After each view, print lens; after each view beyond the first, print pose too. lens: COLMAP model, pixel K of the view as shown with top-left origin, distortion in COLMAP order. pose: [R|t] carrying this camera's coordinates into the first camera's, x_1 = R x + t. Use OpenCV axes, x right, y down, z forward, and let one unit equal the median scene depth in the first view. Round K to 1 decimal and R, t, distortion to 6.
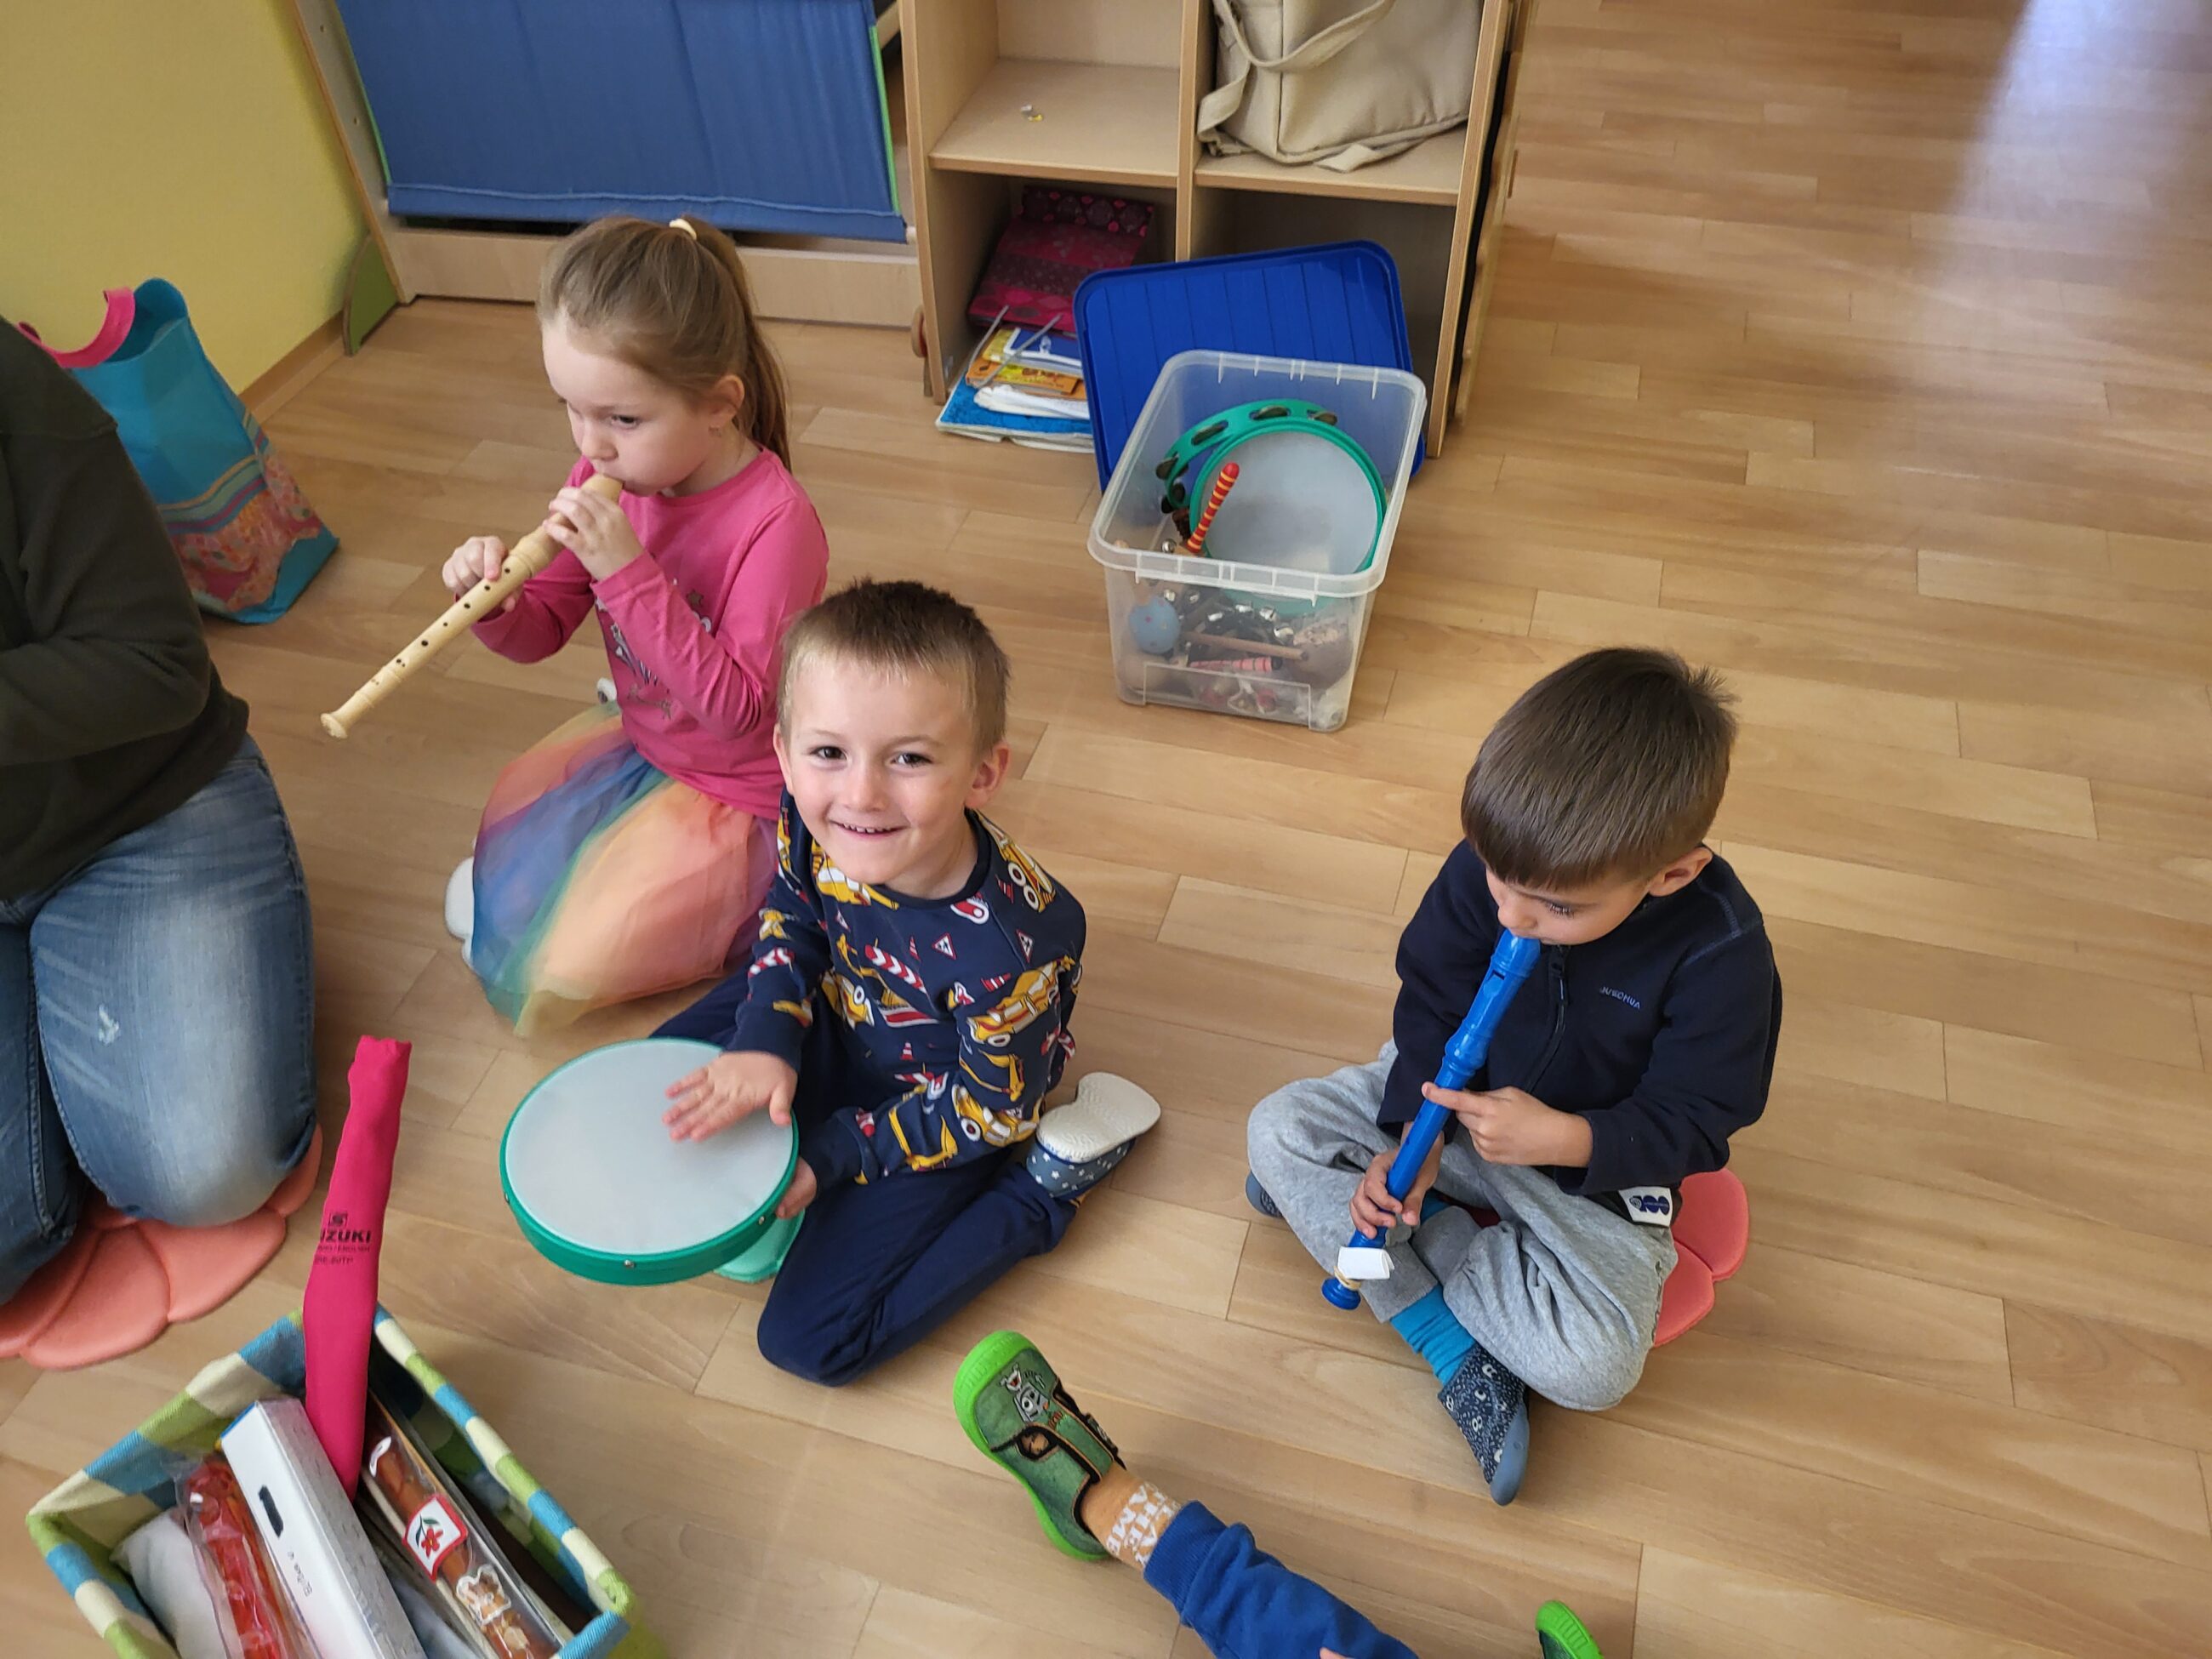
lens RADIAL K [[1795.3, 0, 1072.8], [0, 1795.3, 832.4], [0, 0, 1]] dist [0.010518, 0.003078]
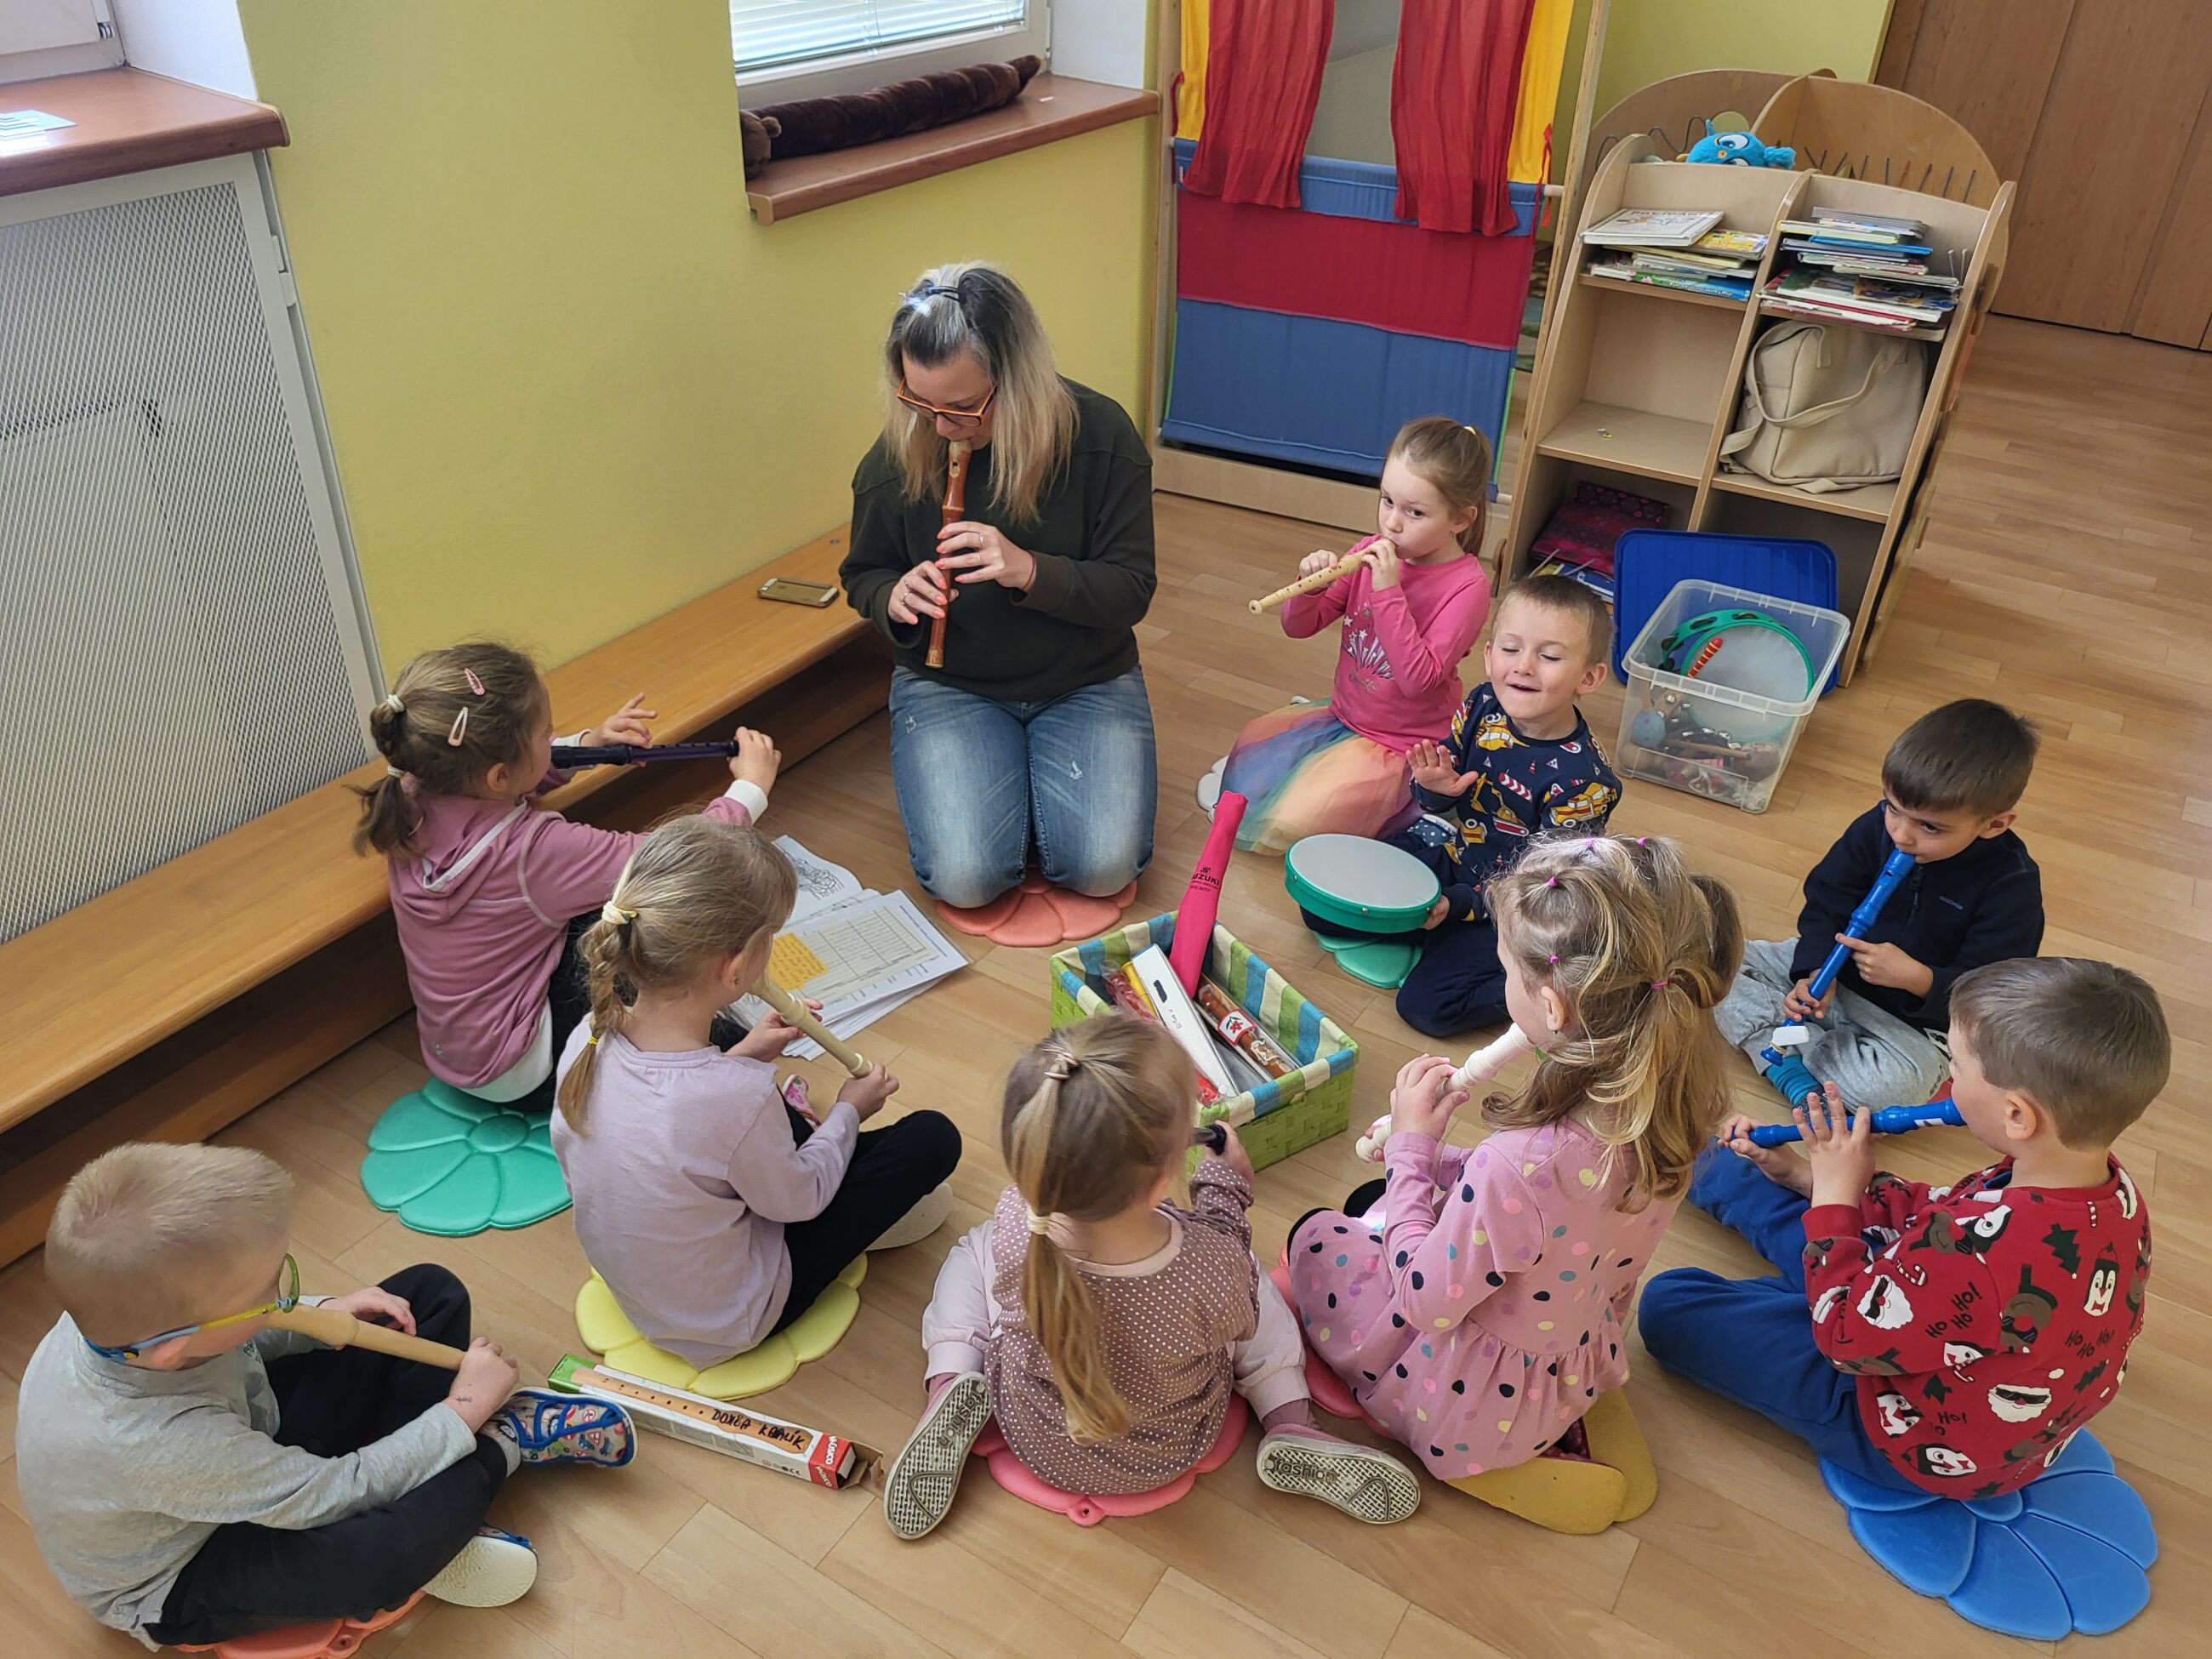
lens RADIAL K [[1719.0, 0, 1106.4], [0, 1719.0, 755.0], [0, 0, 1]] dist [0.076430, -0.062976]
pose [[0.963994, 0.195544, -0.180217, -0.126859], [-0.231162, 0.951201, -0.204404, 0.307245], [0.131452, 0.238703, 0.962154, -0.492941]]
